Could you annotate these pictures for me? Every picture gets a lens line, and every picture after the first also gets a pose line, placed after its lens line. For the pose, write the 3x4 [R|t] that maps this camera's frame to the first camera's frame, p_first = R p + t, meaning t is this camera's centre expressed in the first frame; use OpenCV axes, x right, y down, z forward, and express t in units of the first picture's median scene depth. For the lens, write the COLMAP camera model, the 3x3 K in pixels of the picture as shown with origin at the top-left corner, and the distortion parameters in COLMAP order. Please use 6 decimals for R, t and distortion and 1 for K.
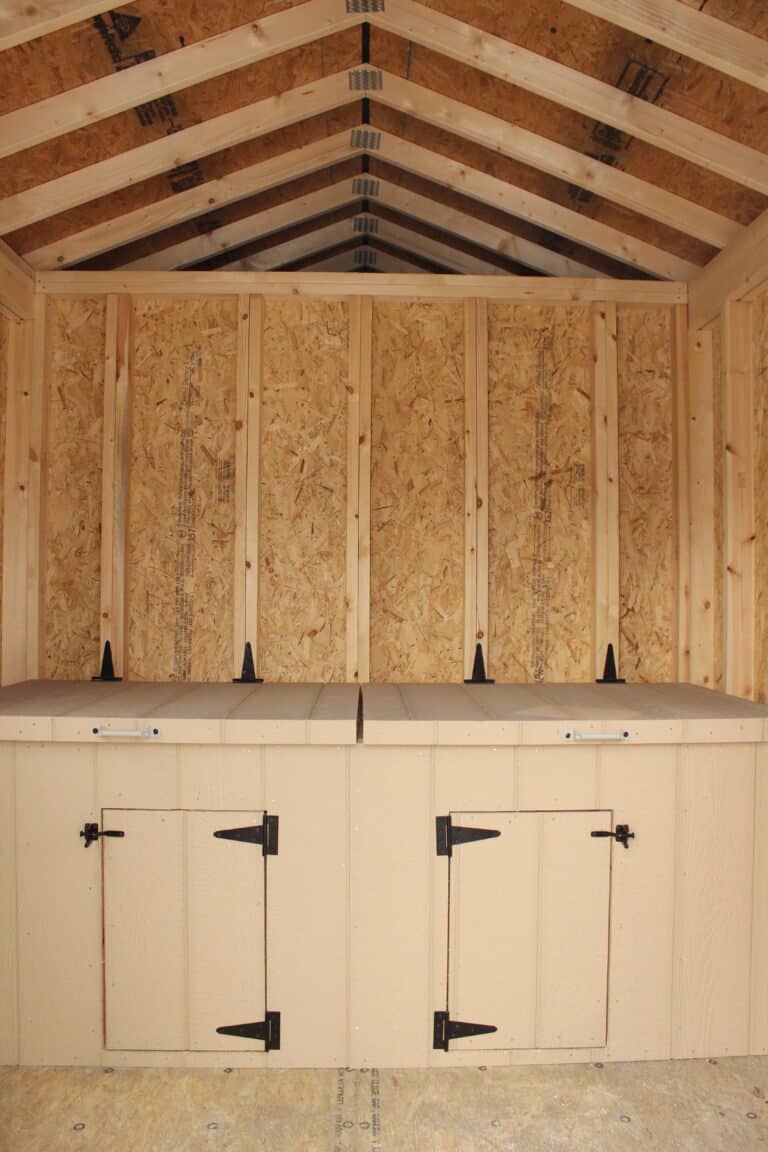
lens RADIAL K [[974.6, 0, 406.7], [0, 974.6, 568.5], [0, 0, 1]] dist [-0.155452, 0.132020]
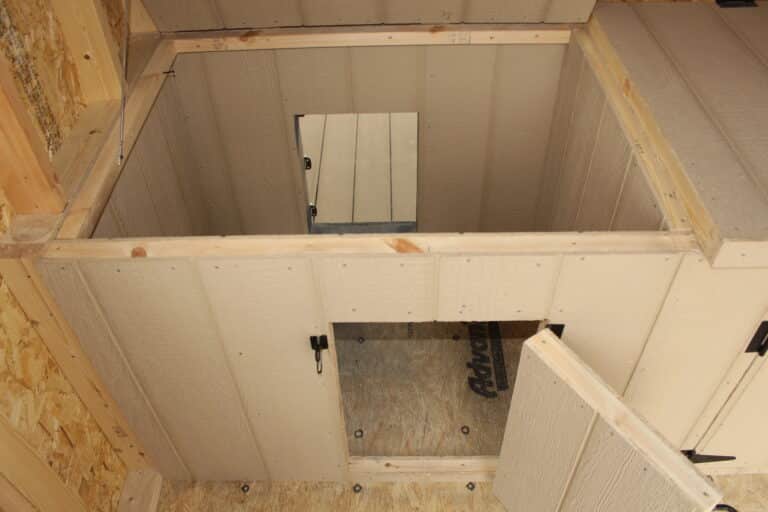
lens RADIAL K [[649.7, 0, 381.1], [0, 649.7, 285.2], [0, 0, 1]] dist [-0.155452, 0.132020]
pose [[0.998655, 0.007648, -0.051275, -0.177448], [0.032576, 0.676842, 0.735407, -0.100832], [0.040329, -0.736089, 0.675683, 0.472408]]
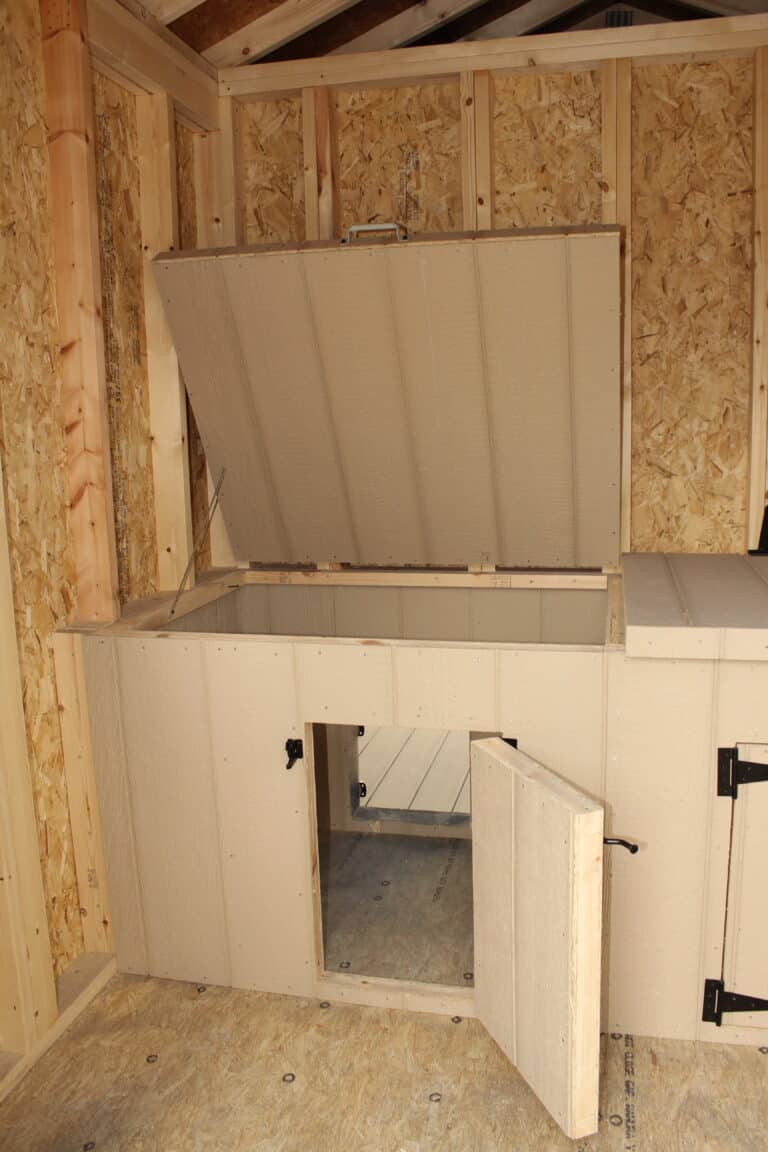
lens RADIAL K [[974.6, 0, 400.7], [0, 974.6, 577.9], [0, 0, 1]] dist [-0.155452, 0.132020]
pose [[0.965889, 0.014905, -0.258528, -0.013874], [0.034769, 0.981838, 0.186506, -0.021116], [0.256613, -0.189132, 0.947829, 0.163917]]
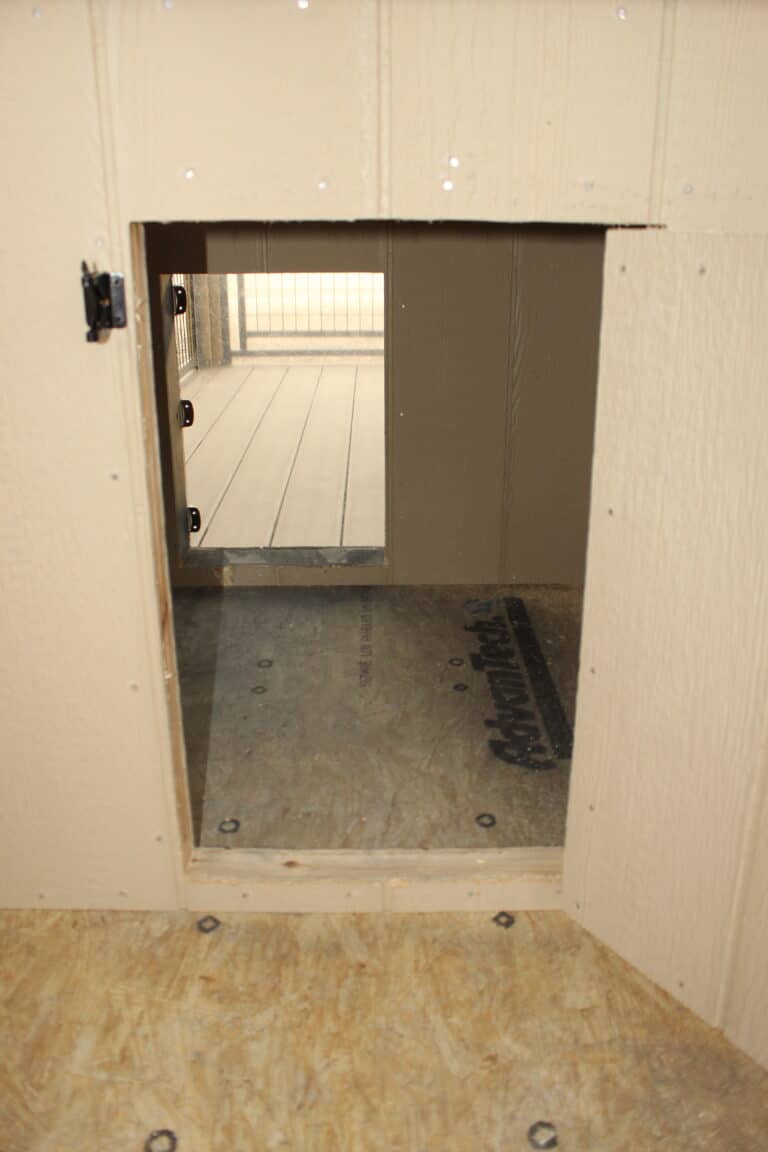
lens RADIAL K [[974.6, 0, 411.6], [0, 974.6, 578.3], [0, 0, 1]] dist [-0.155452, 0.132020]
pose [[0.999992, 0.003730, -0.001327, -0.159871], [-0.002940, 0.924057, 0.382243, 0.168409], [0.002652, -0.382237, 0.924061, 0.470345]]
